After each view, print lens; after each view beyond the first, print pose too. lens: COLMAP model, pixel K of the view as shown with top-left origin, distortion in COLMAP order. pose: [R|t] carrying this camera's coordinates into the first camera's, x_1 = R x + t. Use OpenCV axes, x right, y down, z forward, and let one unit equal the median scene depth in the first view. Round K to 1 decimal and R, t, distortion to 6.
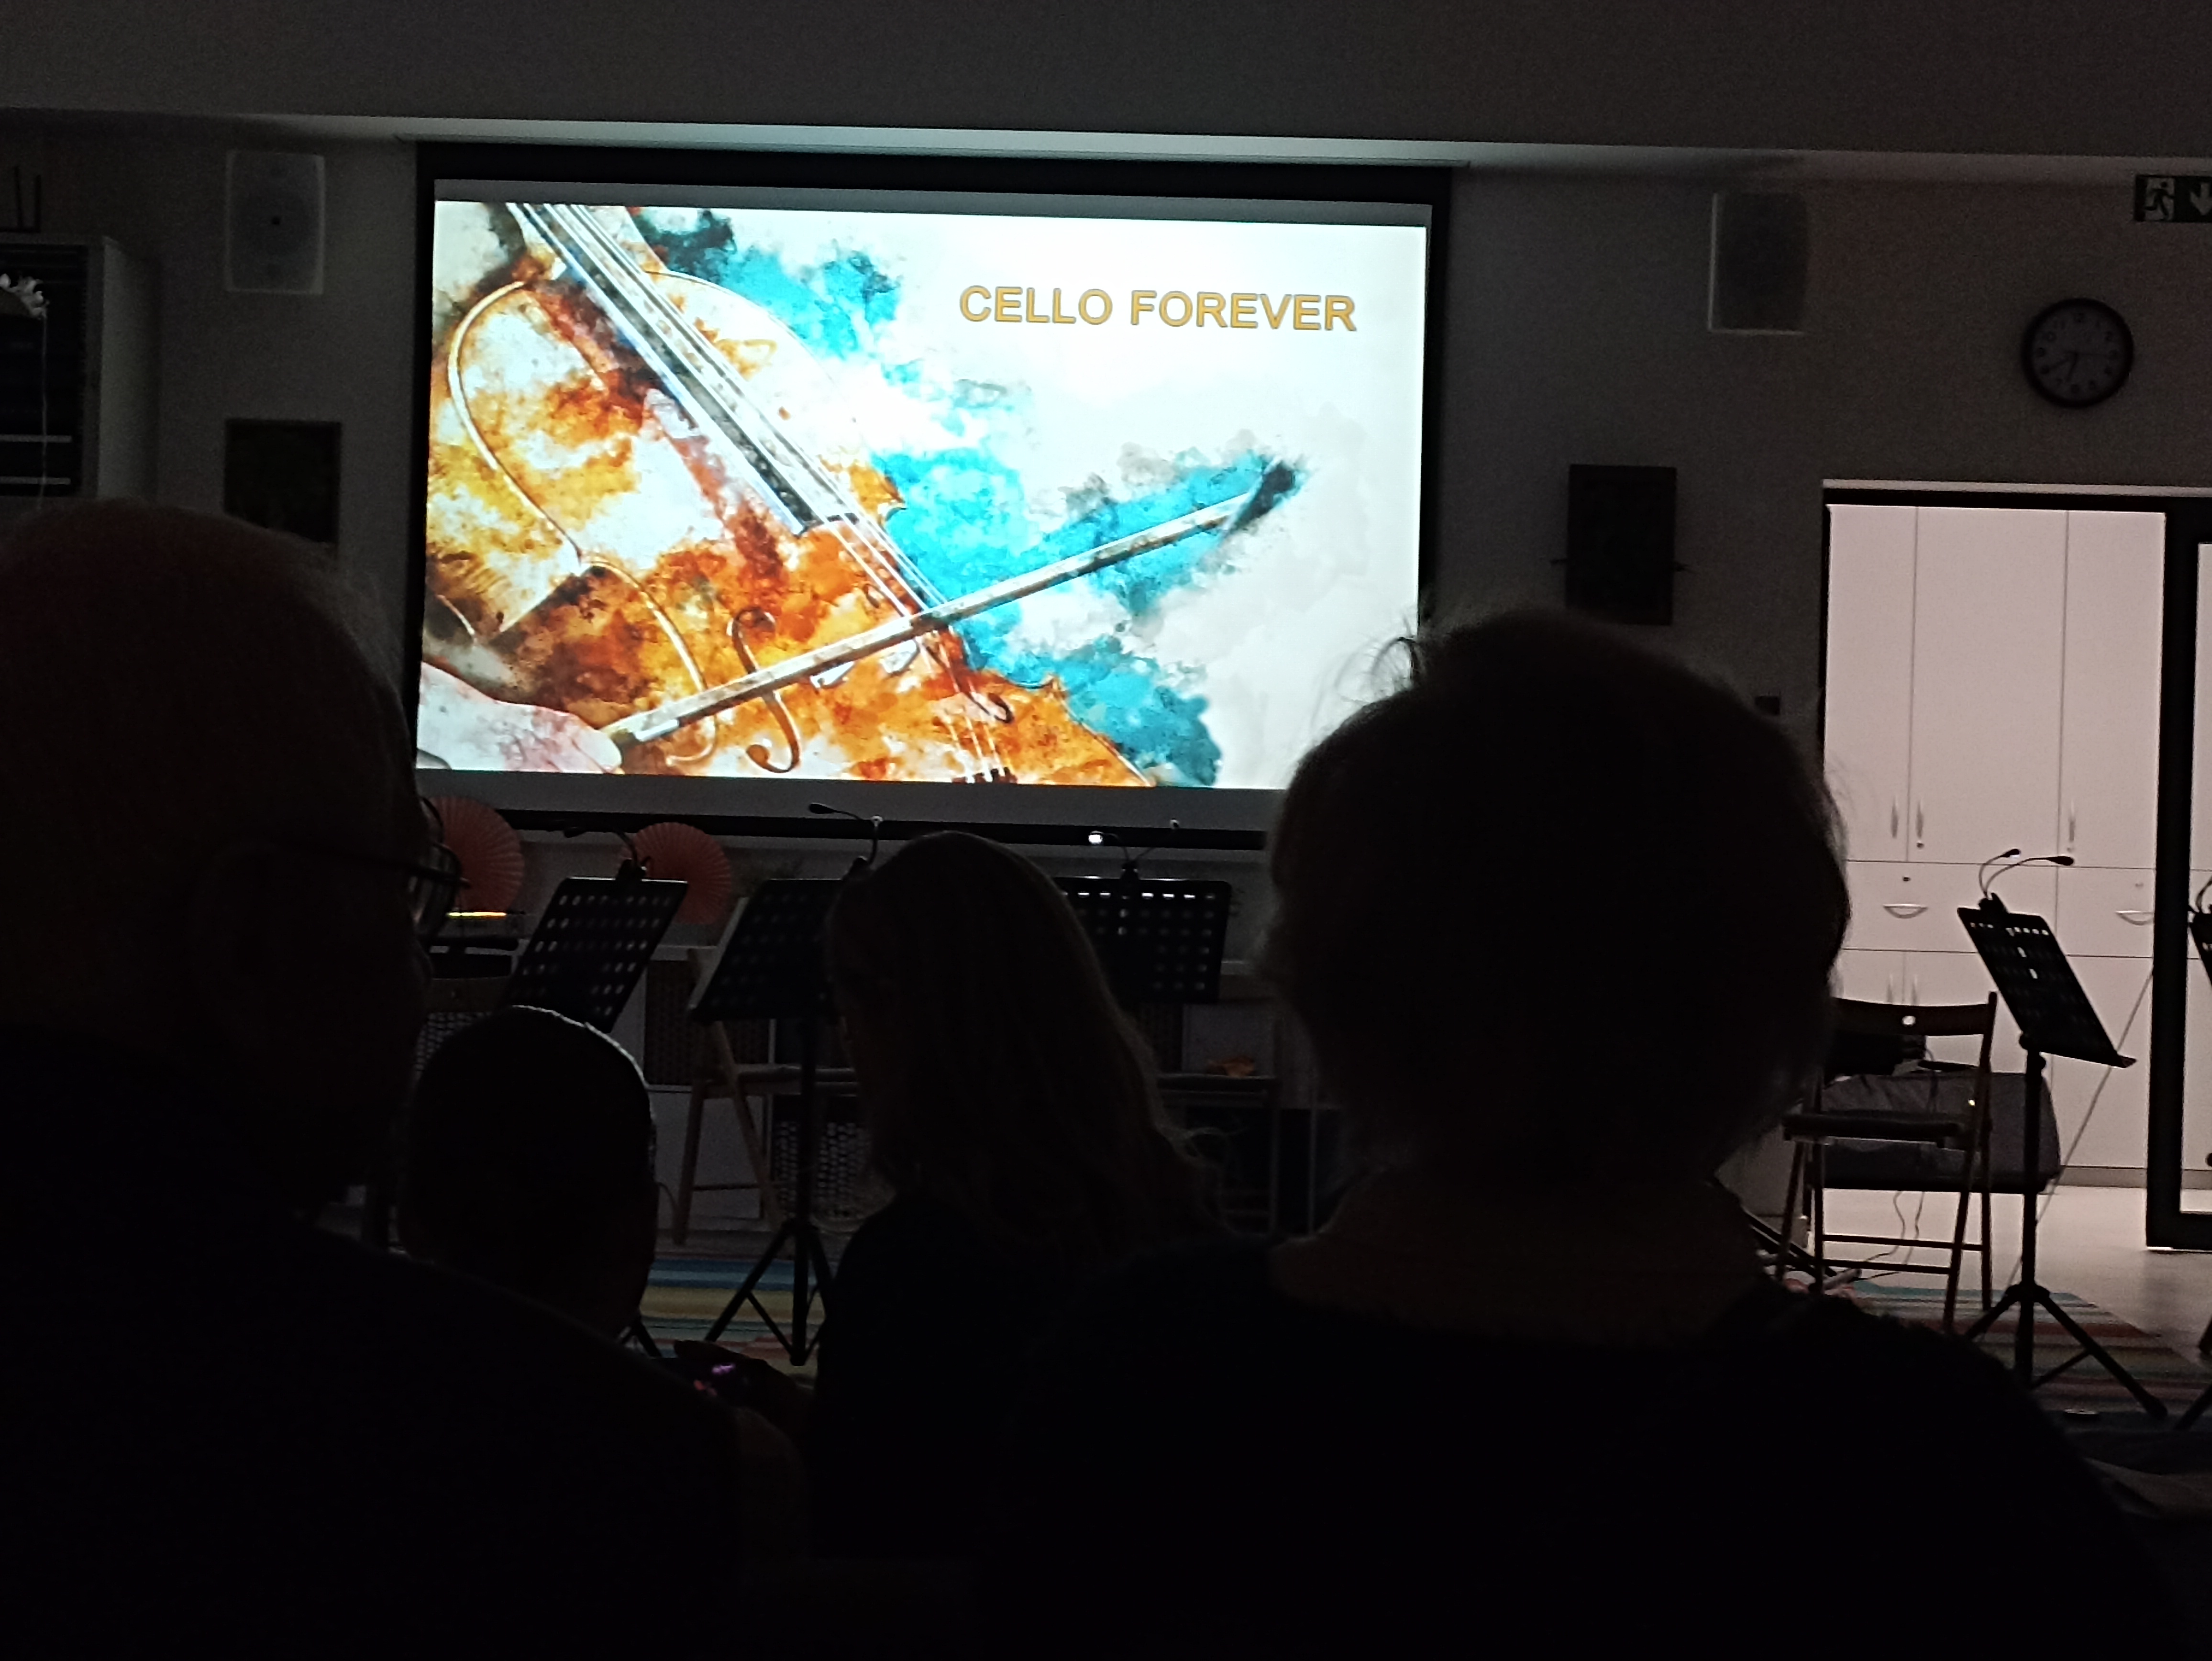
lens RADIAL K [[5227.6, 0, 1106.0], [0, 5227.6, 830.5], [0, 0, 1]] dist [0.033754, -0.012430]
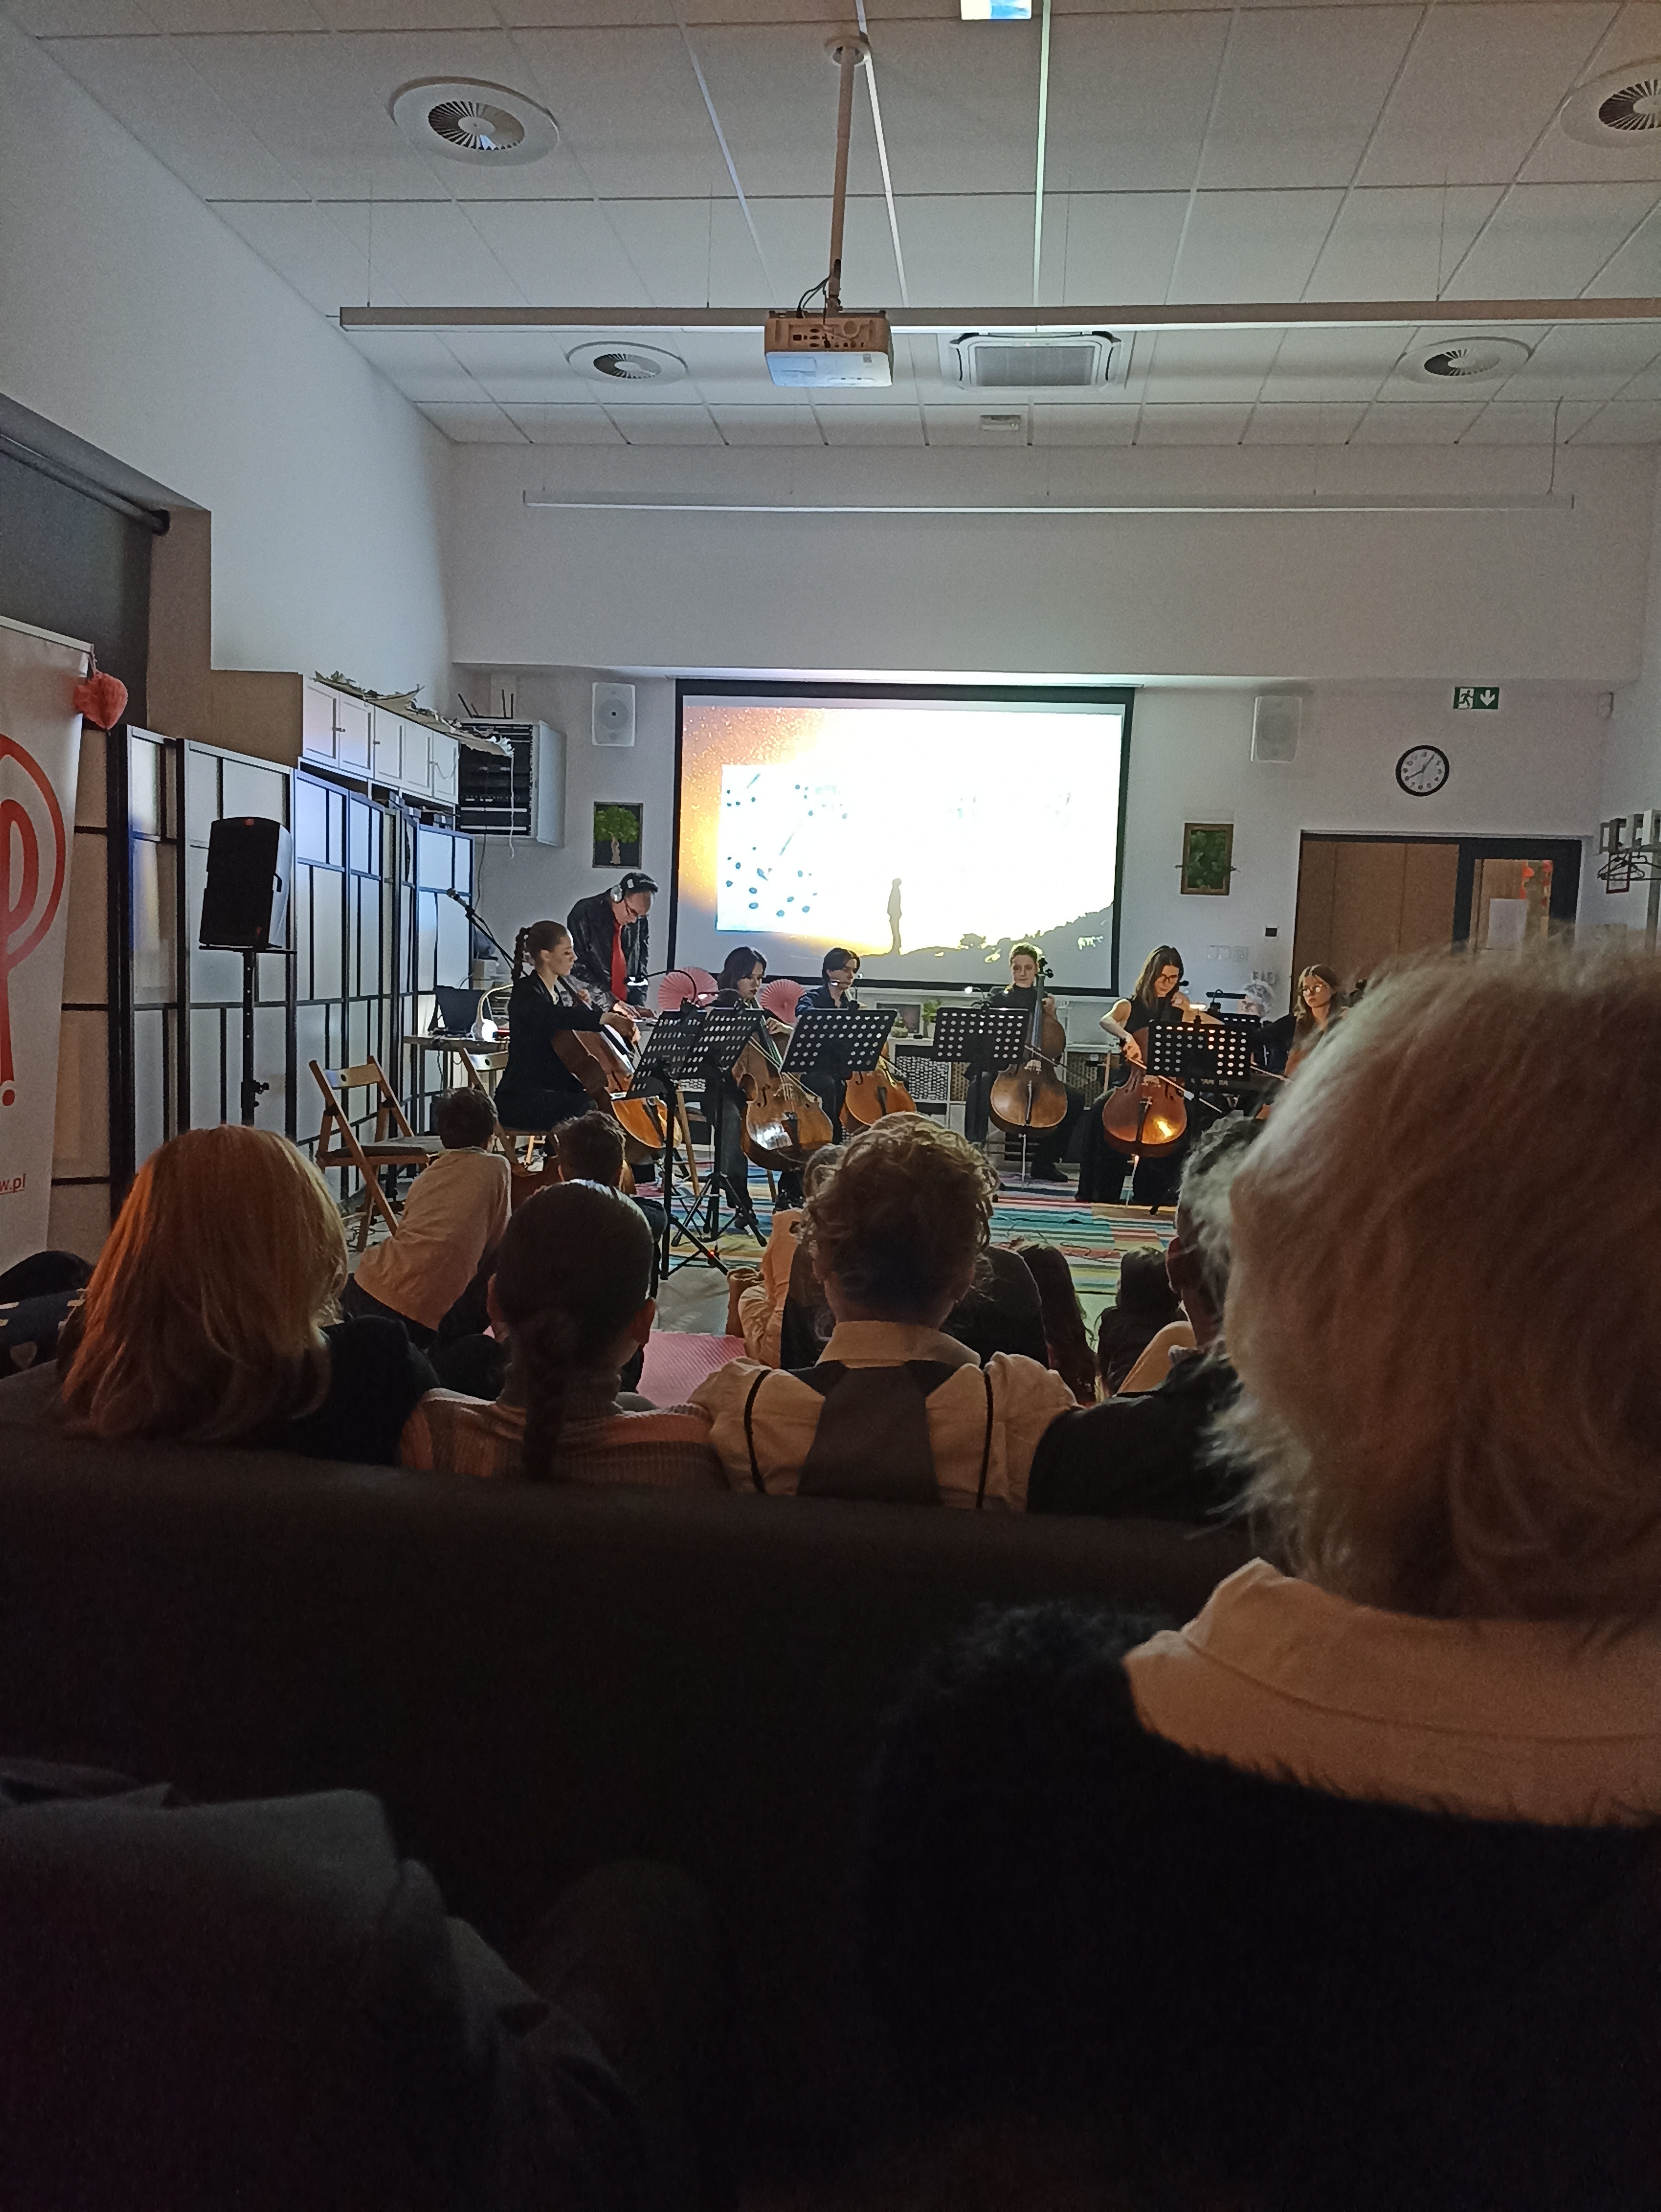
lens RADIAL K [[1591.8, 0, 830.5], [0, 1591.8, 1106.0], [0, 0, 1]] dist [0.073103, -0.077178]
pose [[0.996063, 0.017460, -0.086909, -0.000547], [-0.009032, 0.995298, 0.096440, -0.014057], [0.088184, -0.095275, 0.991537, 0.297859]]
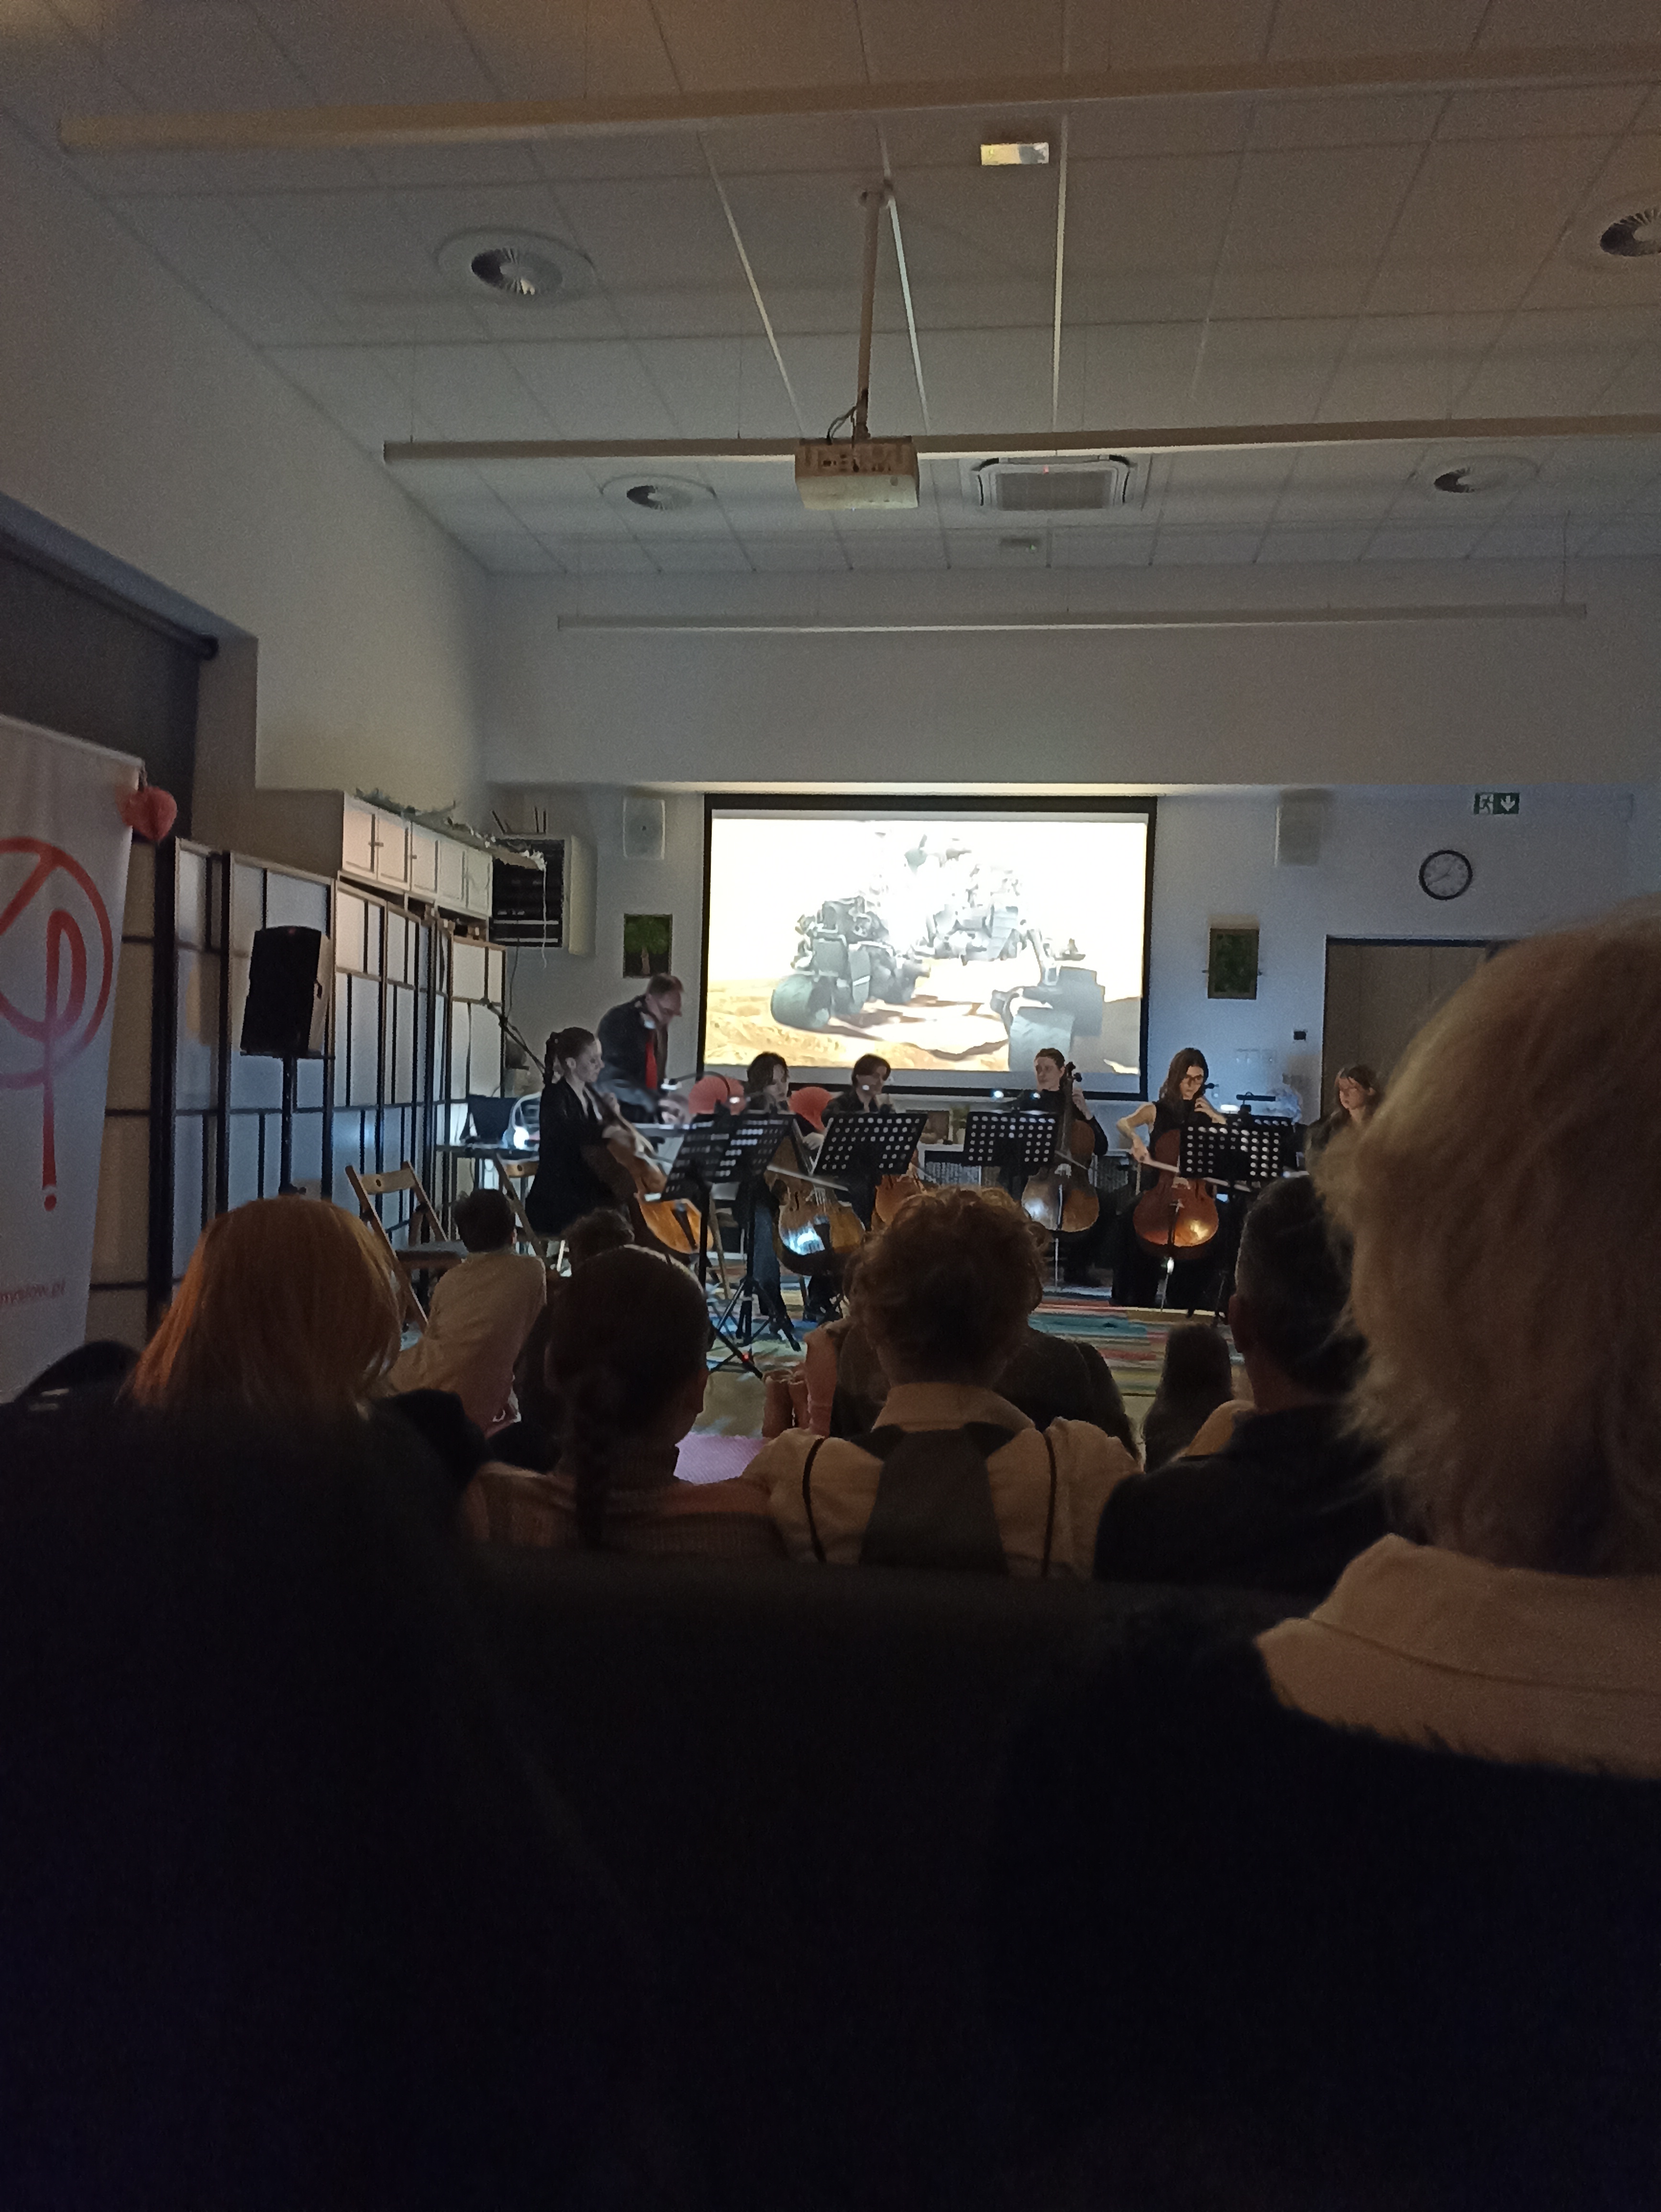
lens RADIAL K [[1596.9, 0, 830.5], [0, 1596.9, 1106.0], [0, 0, 1]] dist [0.041621, 0.000878]
pose [[0.994788, 0.002342, -0.101941, -0.003336], [0.000069, 0.999721, 0.023633, -0.009663], [0.101968, -0.023517, 0.994510, 0.297054]]
